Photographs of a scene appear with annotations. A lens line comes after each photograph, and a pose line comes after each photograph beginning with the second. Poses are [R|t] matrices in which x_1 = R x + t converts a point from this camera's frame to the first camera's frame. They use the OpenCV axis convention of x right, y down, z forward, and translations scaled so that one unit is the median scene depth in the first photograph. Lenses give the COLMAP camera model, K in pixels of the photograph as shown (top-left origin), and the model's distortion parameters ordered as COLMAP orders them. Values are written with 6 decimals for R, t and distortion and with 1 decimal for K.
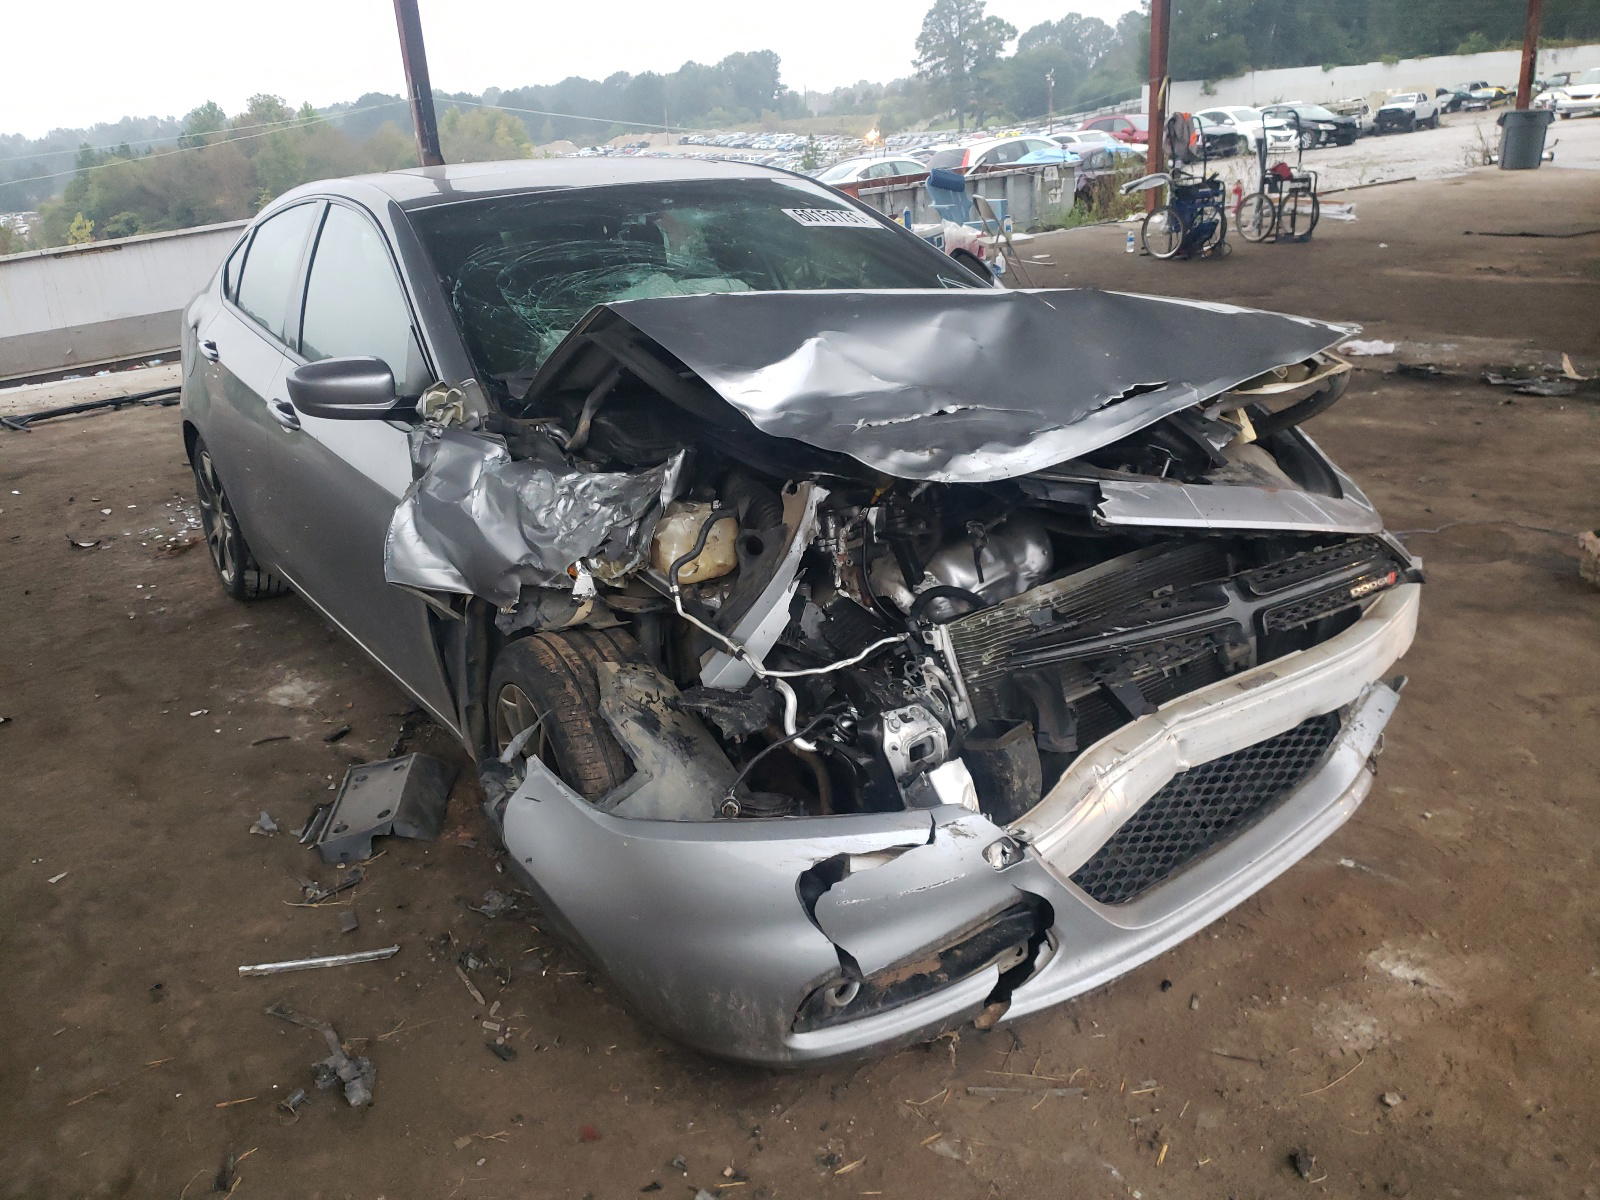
lens RADIAL K [[1204.8, 0, 802.9], [0, 1204.8, 602.2], [0, 0, 1]] dist [0.031844, -0.013190]
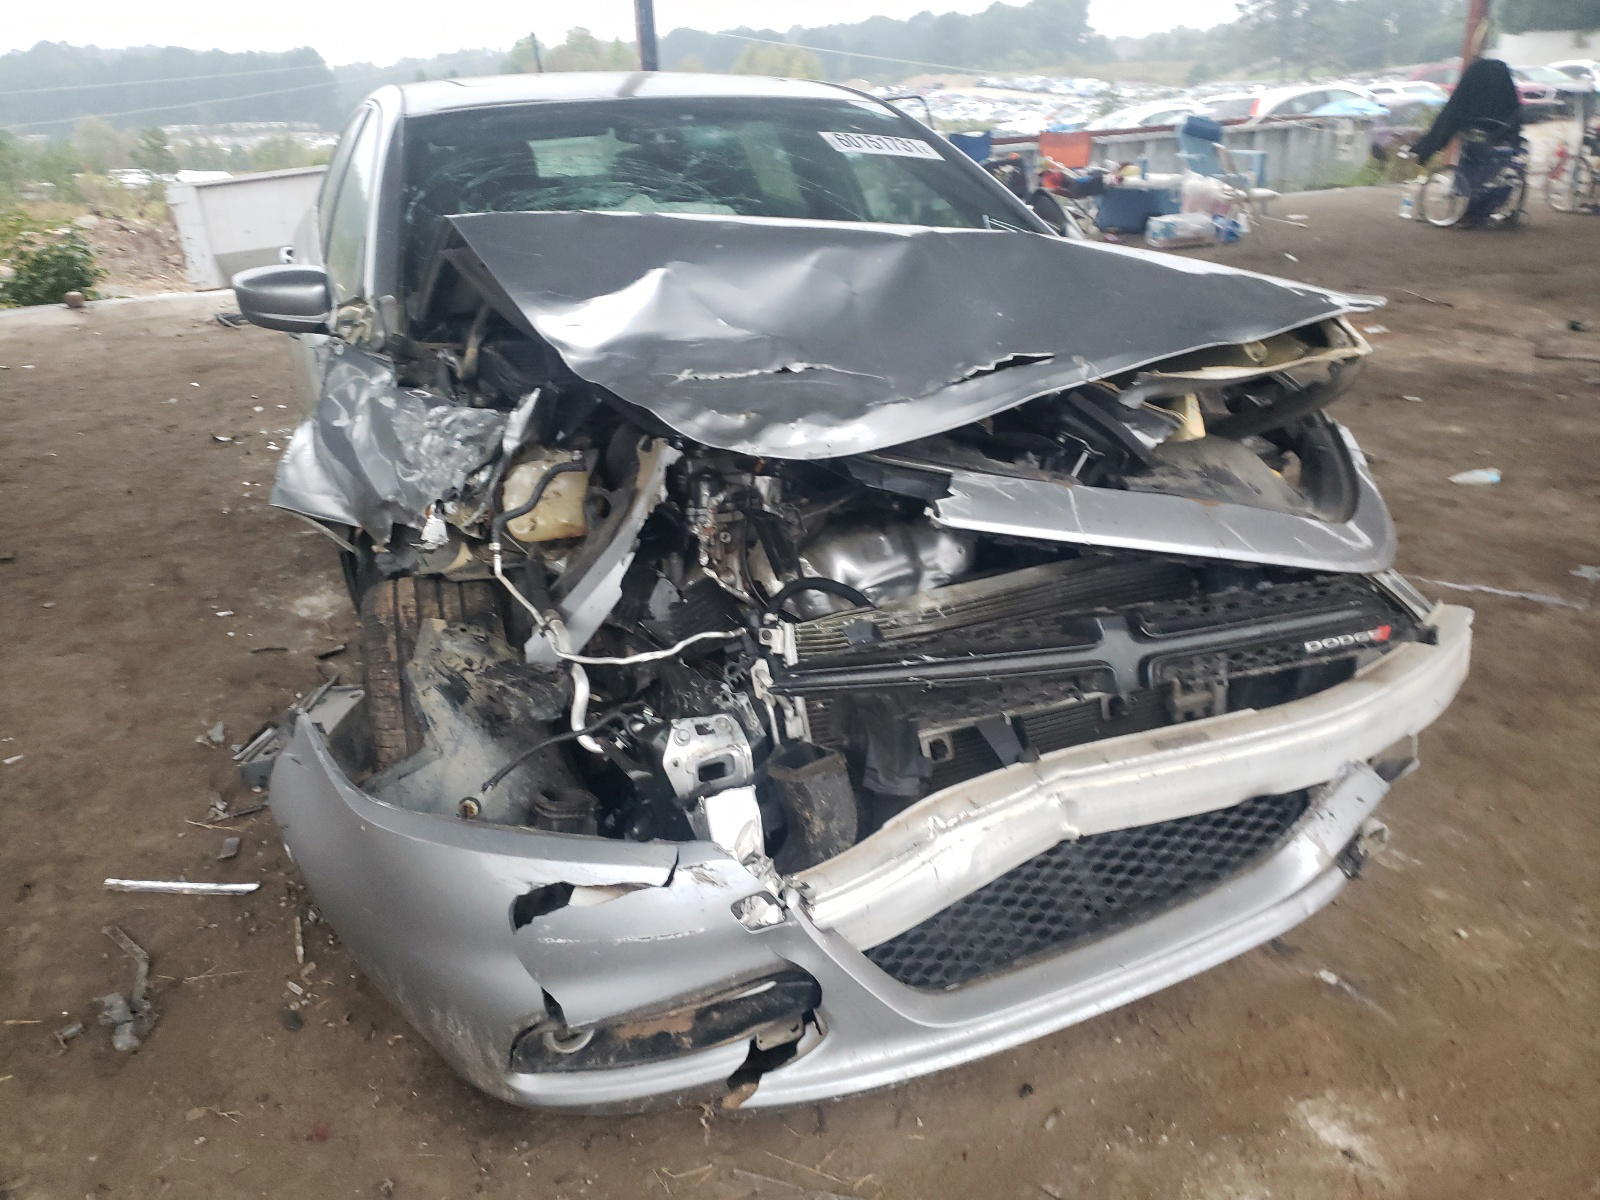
lens RADIAL K [[1204.8, 0, 799.3], [0, 1204.8, 594.9], [0, 0, 1]] dist [0.031844, -0.013190]
pose [[0.972122, 0.117447, -0.202942, 0.278174], [-0.110271, 0.992820, 0.046355, -0.039092], [0.206929, -0.022684, 0.978093, 0.171732]]
